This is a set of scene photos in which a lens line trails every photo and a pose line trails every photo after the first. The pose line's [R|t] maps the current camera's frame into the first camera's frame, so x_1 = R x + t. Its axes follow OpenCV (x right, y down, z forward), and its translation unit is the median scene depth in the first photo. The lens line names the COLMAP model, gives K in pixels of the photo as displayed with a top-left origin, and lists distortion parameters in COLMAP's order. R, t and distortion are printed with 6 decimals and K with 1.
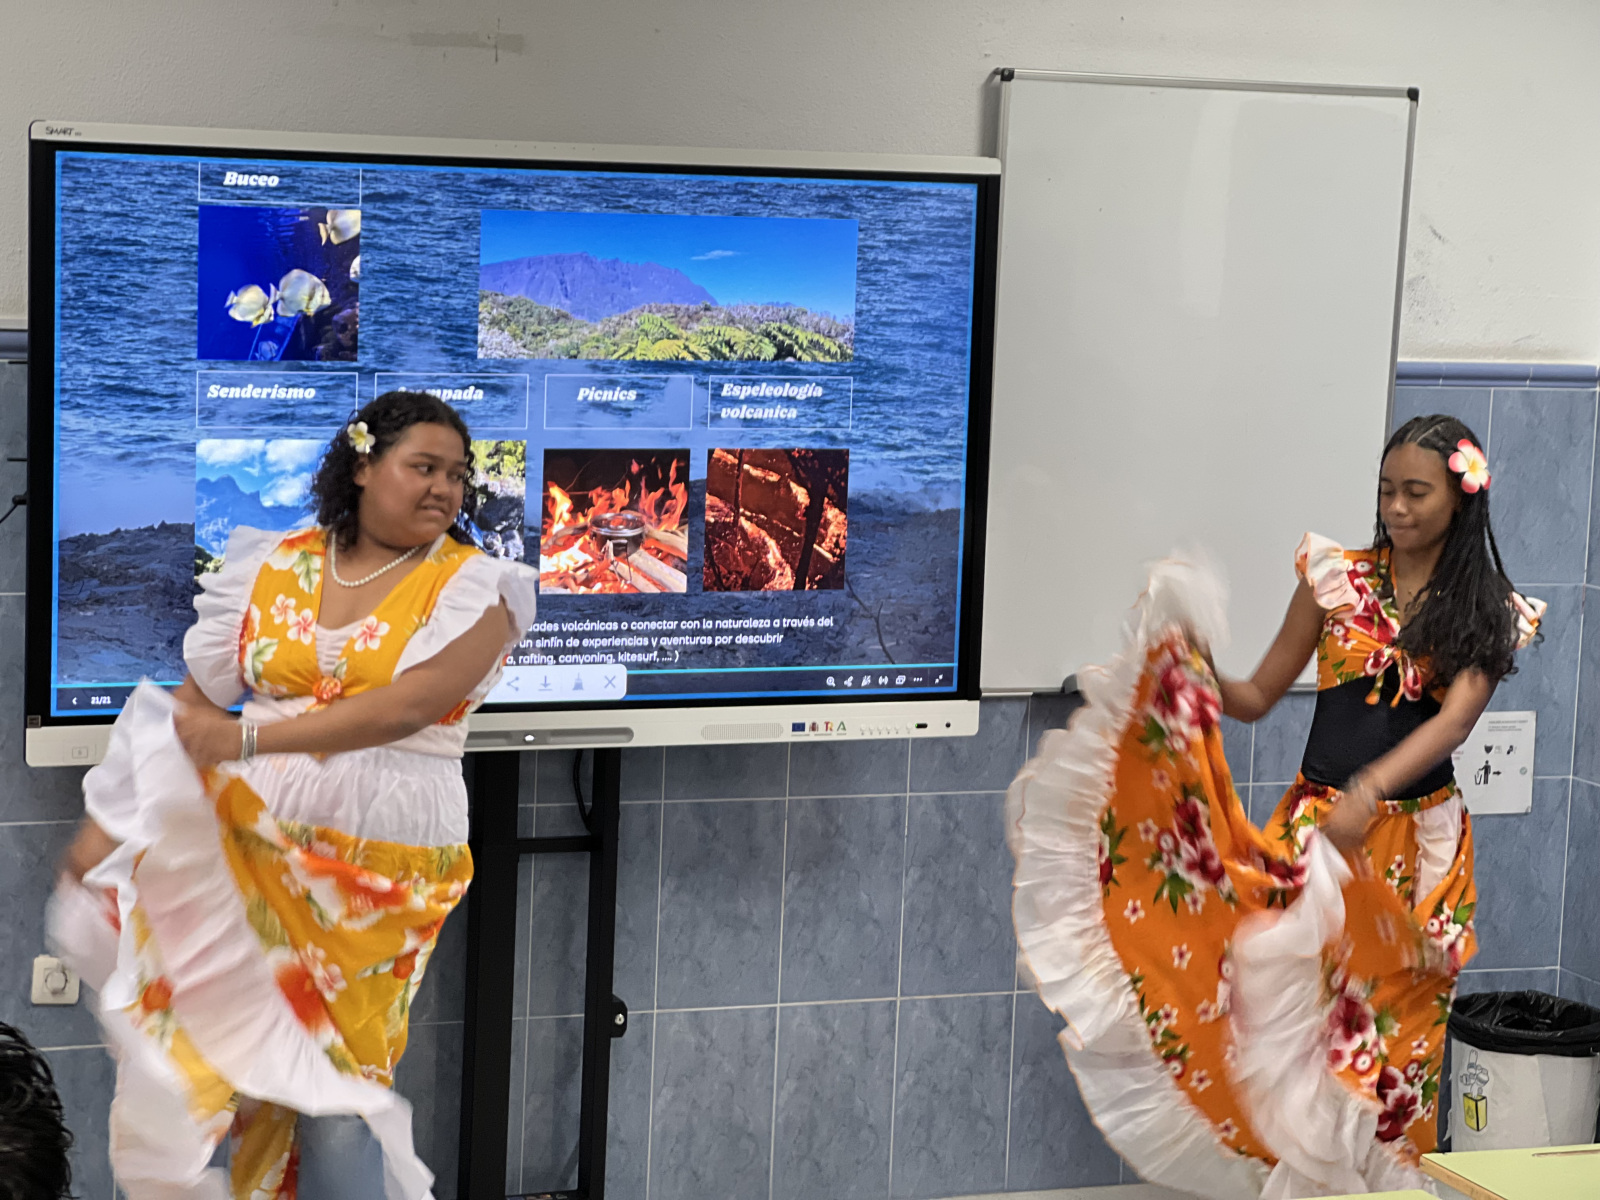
lens RADIAL K [[3623.0, 0, 783.5], [0, 3623.0, 609.4], [0, 0, 1]] dist [0.230947, 0.000000]
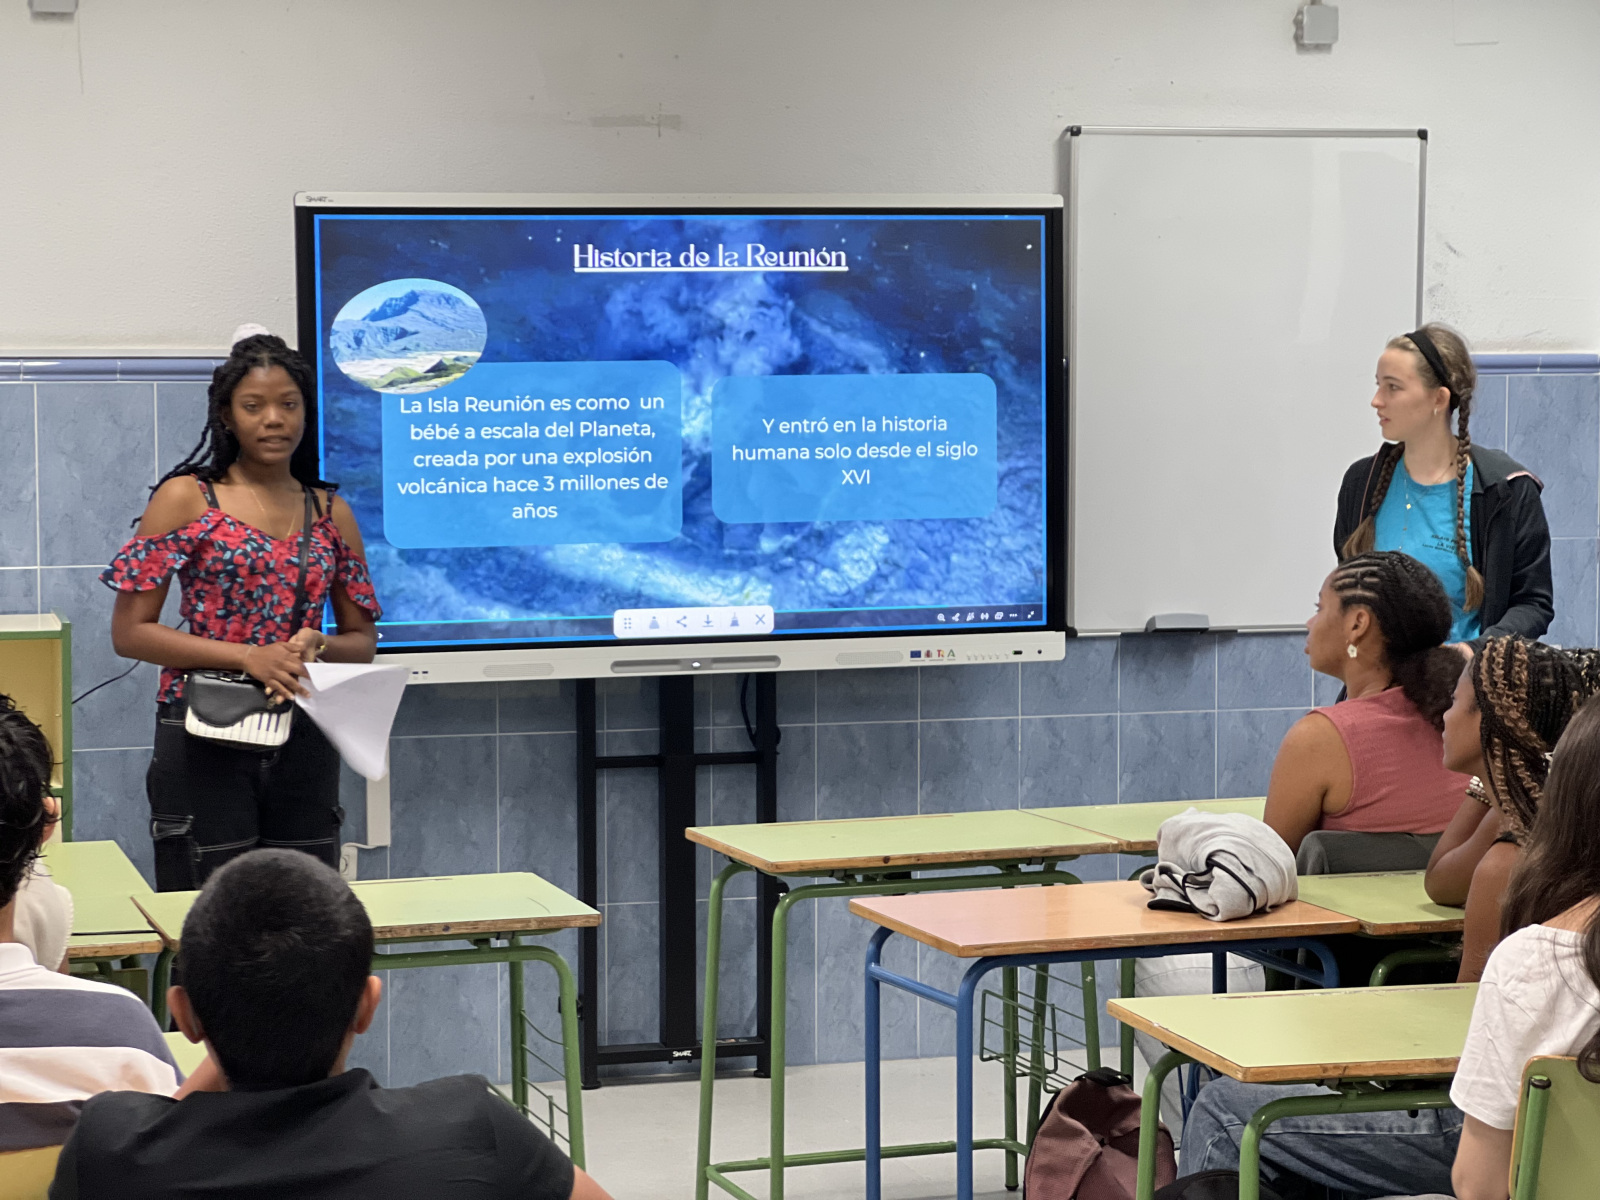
lens RADIAL K [[3623.0, 0, 798.8], [0, 3623.0, 599.8], [0, 0, 1]] dist [0.230947, 0.000000]
pose [[0.993947, -0.035383, -0.104007, 0.093055], [0.030019, 0.998159, -0.052702, 0.077024], [0.105680, 0.049261, 0.993179, -0.239650]]
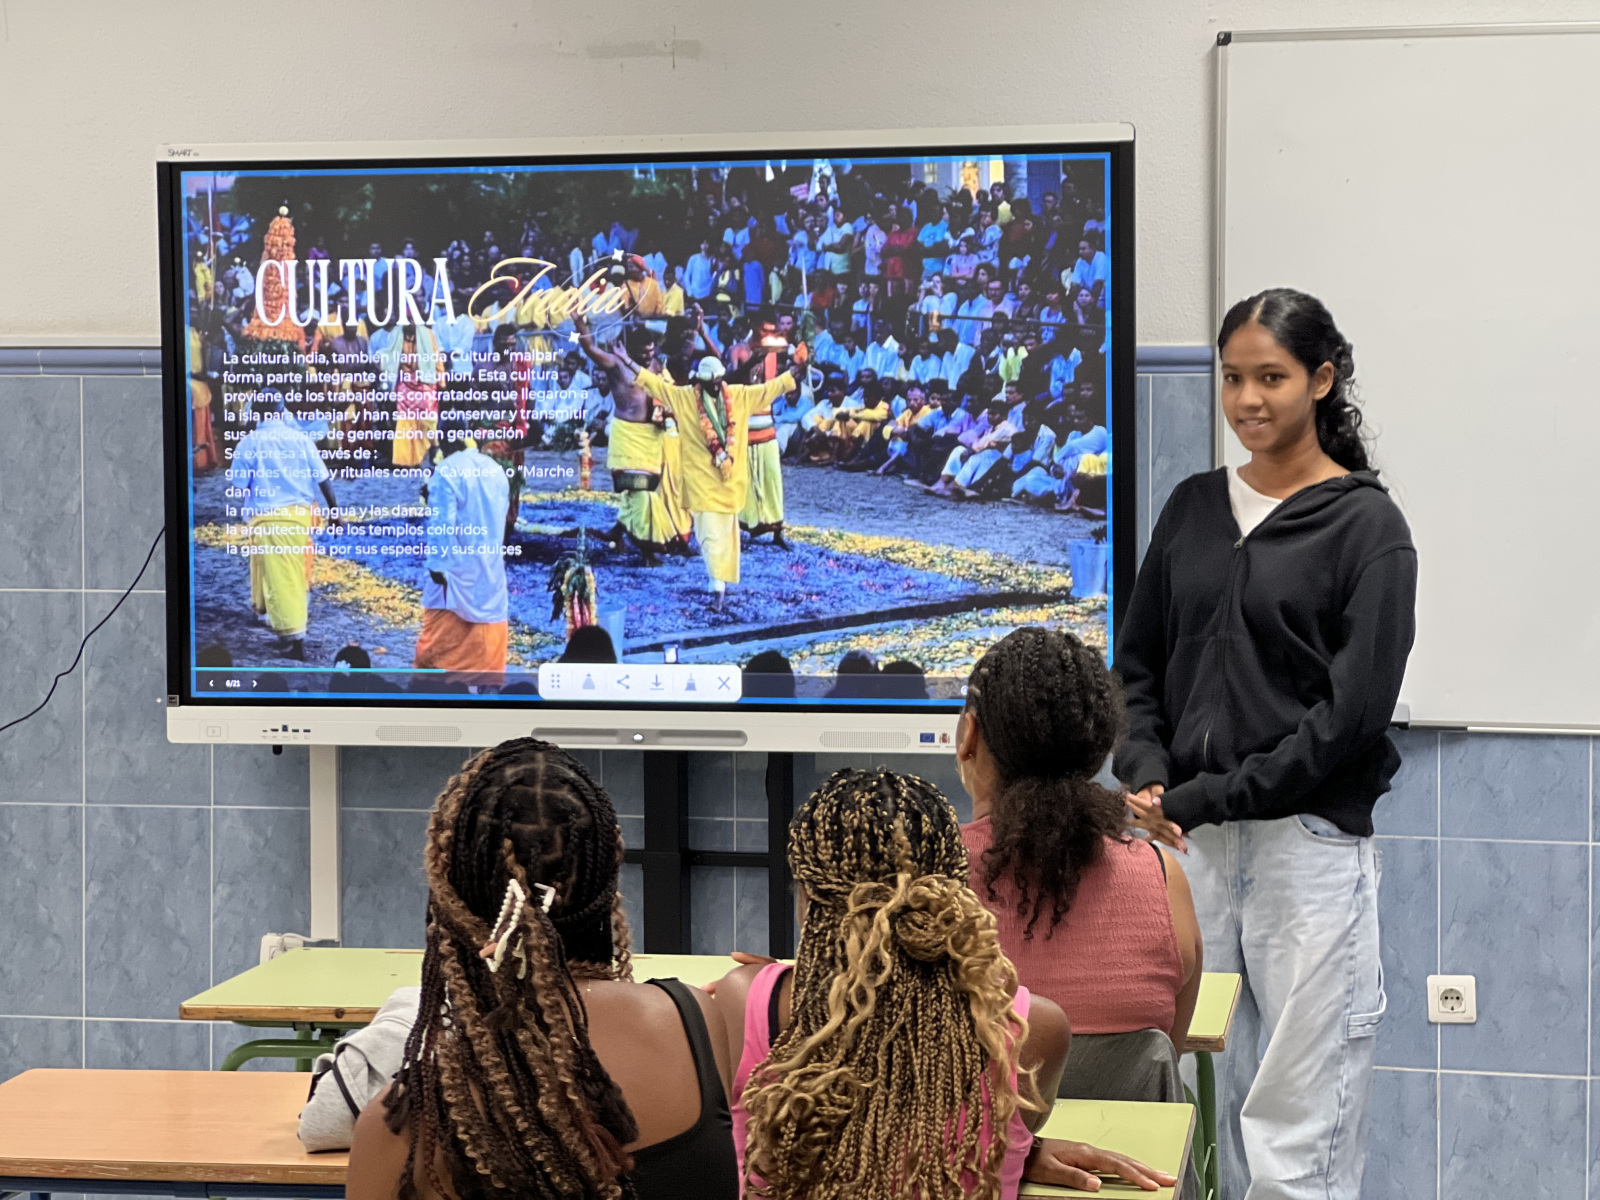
lens RADIAL K [[3623.0, 0, 786.7], [0, 3623.0, 606.0], [0, 0, 1]] dist [0.230947, 0.000000]
pose [[0.817997, -0.006324, -0.575188, 0.509075], [-0.034916, 0.997550, -0.060623, 0.055851], [0.574162, 0.069672, 0.815772, 0.203569]]
